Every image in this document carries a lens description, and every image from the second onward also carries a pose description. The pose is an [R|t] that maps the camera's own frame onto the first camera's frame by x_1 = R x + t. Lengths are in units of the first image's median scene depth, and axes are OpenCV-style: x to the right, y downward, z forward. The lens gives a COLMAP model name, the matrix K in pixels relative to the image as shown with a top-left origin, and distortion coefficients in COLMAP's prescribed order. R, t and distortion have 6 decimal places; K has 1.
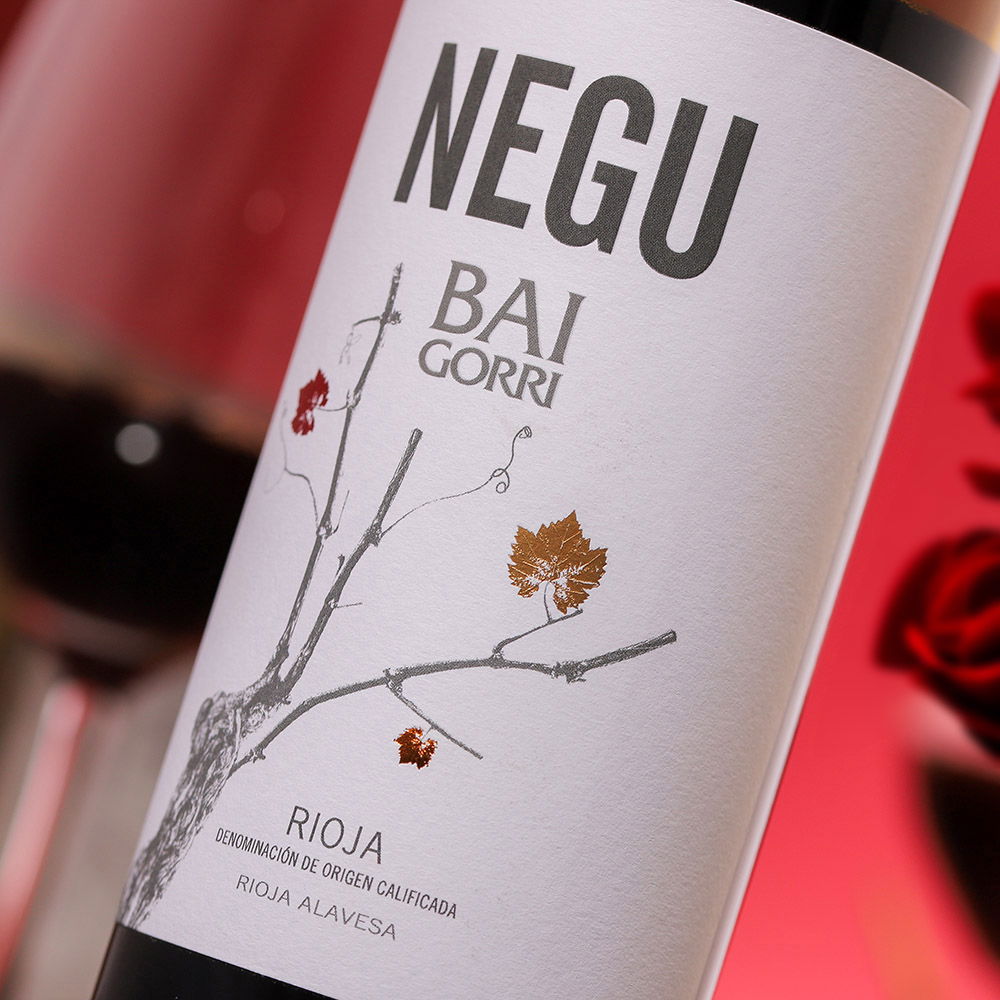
lens RADIAL K [[5764.3, 0, 499.6], [0, 5764.3, 498.6], [0, 0, 1]] dist [-0.090267, 0.000000]
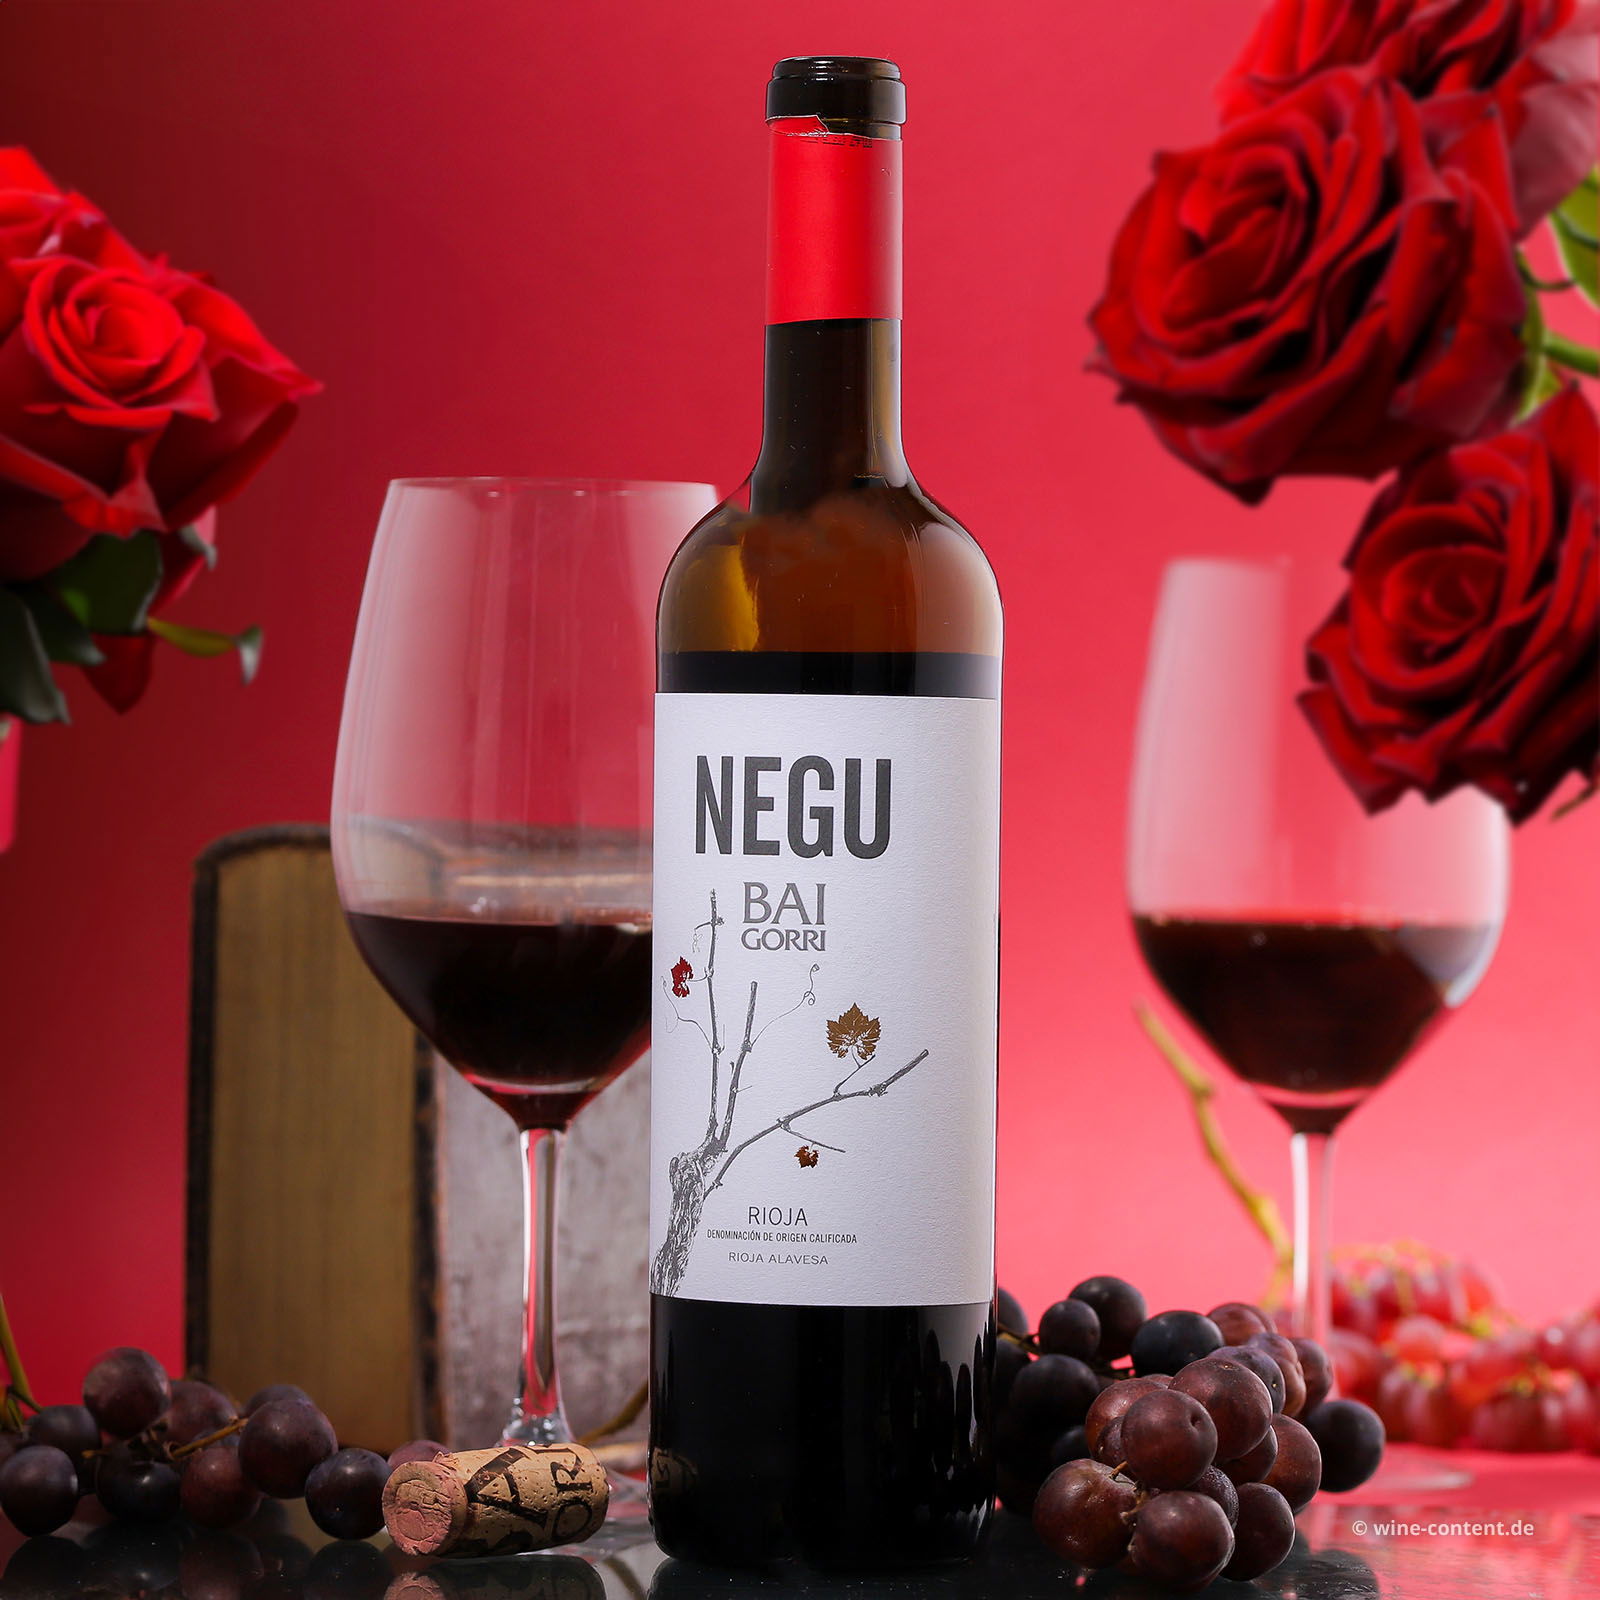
lens RADIAL K [[9222.9, 0, 800.5], [0, 9222.9, 801.0], [0, 0, 1]] dist [-0.090267, 0.000000]
pose [[0.954060, -0.288761, 0.079913, -0.209699], [0.279838, 0.954101, 0.106687, -0.360996], [-0.107052, -0.079423, 0.991076, -1.783406]]
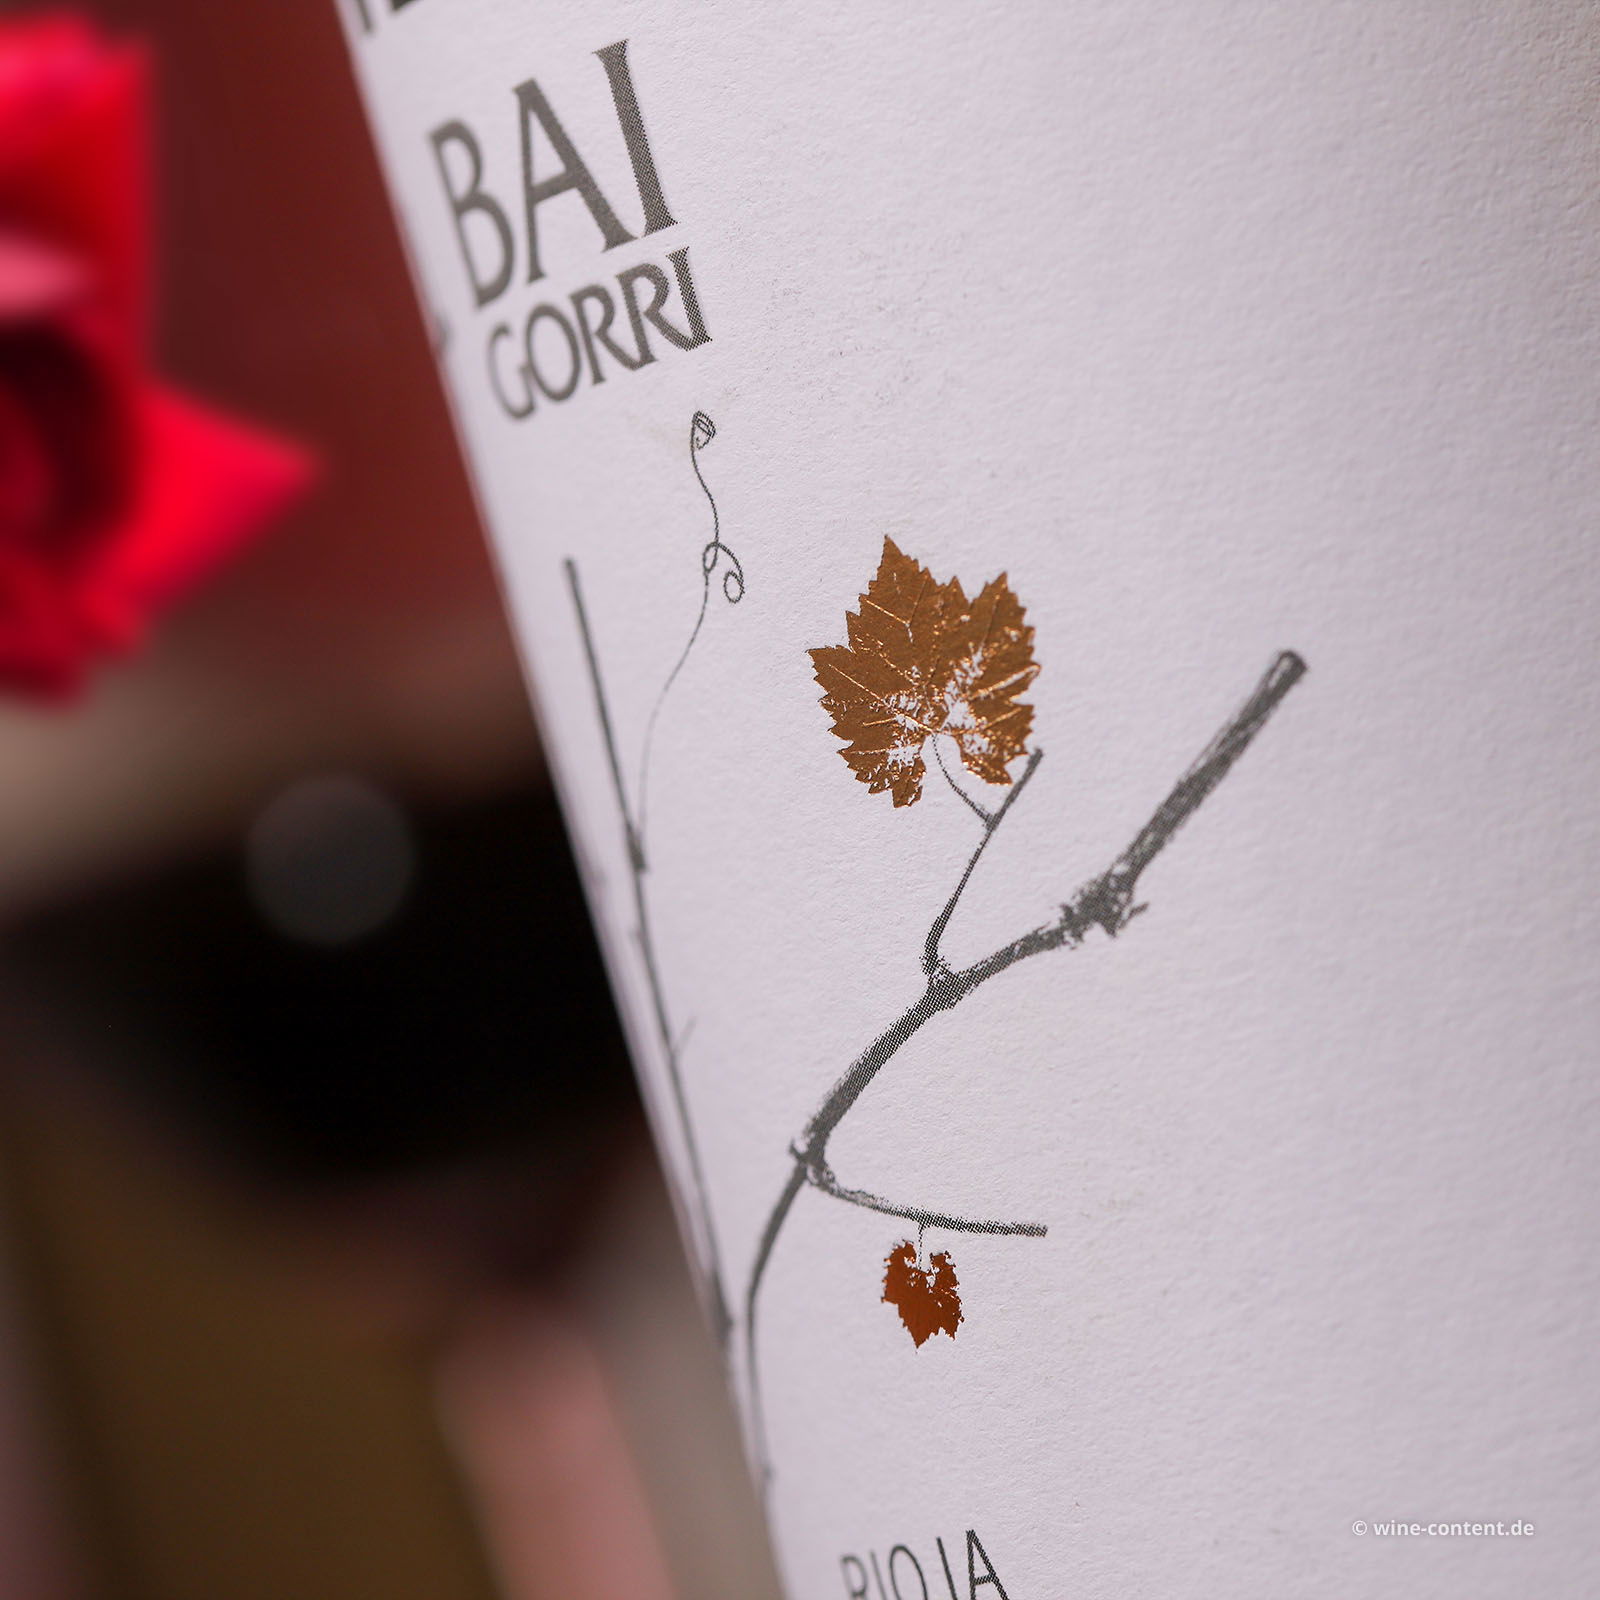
lens RADIAL K [[9222.9, 0, 800.3], [0, 9222.9, 799.3], [0, 0, 1]] dist [-0.090267, 0.000000]
pose [[0.660474, -0.521581, -0.540118, 0.319358], [0.532841, 0.832405, -0.152261, 0.103038], [0.529013, -0.187232, 0.827702, 0.500468]]
